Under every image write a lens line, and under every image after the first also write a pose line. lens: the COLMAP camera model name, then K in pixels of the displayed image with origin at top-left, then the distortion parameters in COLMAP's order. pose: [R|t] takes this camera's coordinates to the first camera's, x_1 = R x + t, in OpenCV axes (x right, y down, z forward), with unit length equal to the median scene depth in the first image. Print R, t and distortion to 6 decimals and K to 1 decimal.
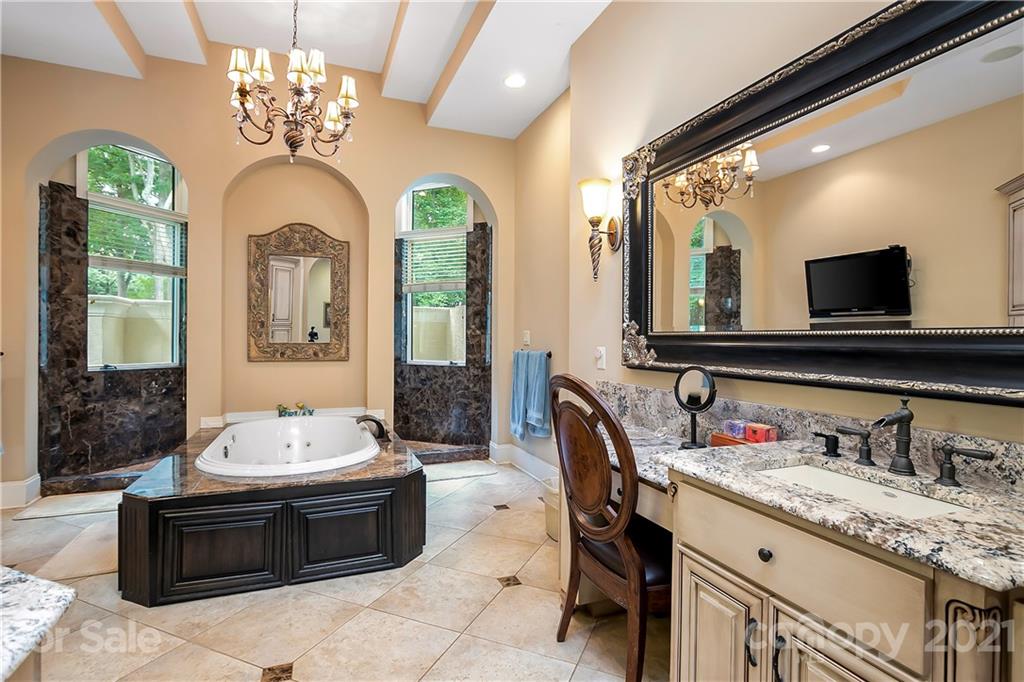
lens RADIAL K [[512.8, 0, 514.5], [0, 512.8, 338.5], [0, 0, 1]] dist [-0.015063, 0.015421]
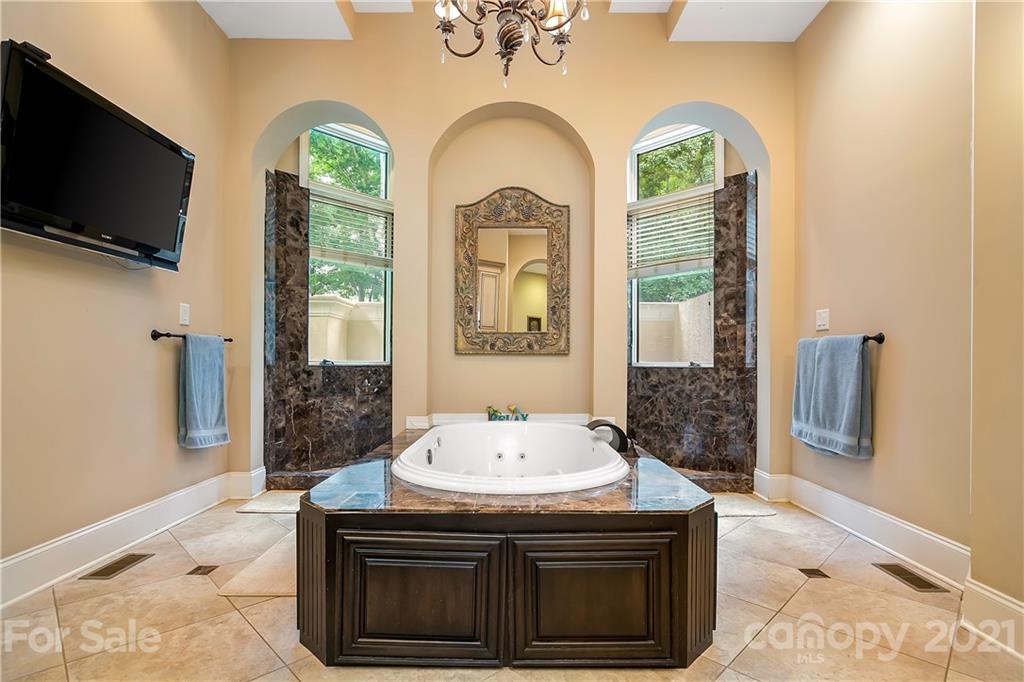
lens RADIAL K [[512.8, 0, 514.3], [0, 512.8, 366.0], [0, 0, 1]] dist [-0.015063, 0.015421]
pose [[0.932018, 0.002381, -0.362405, -0.119939], [-0.000857, 0.999990, 0.004366, 0.060996], [0.362411, -0.003759, 0.932011, 0.238700]]
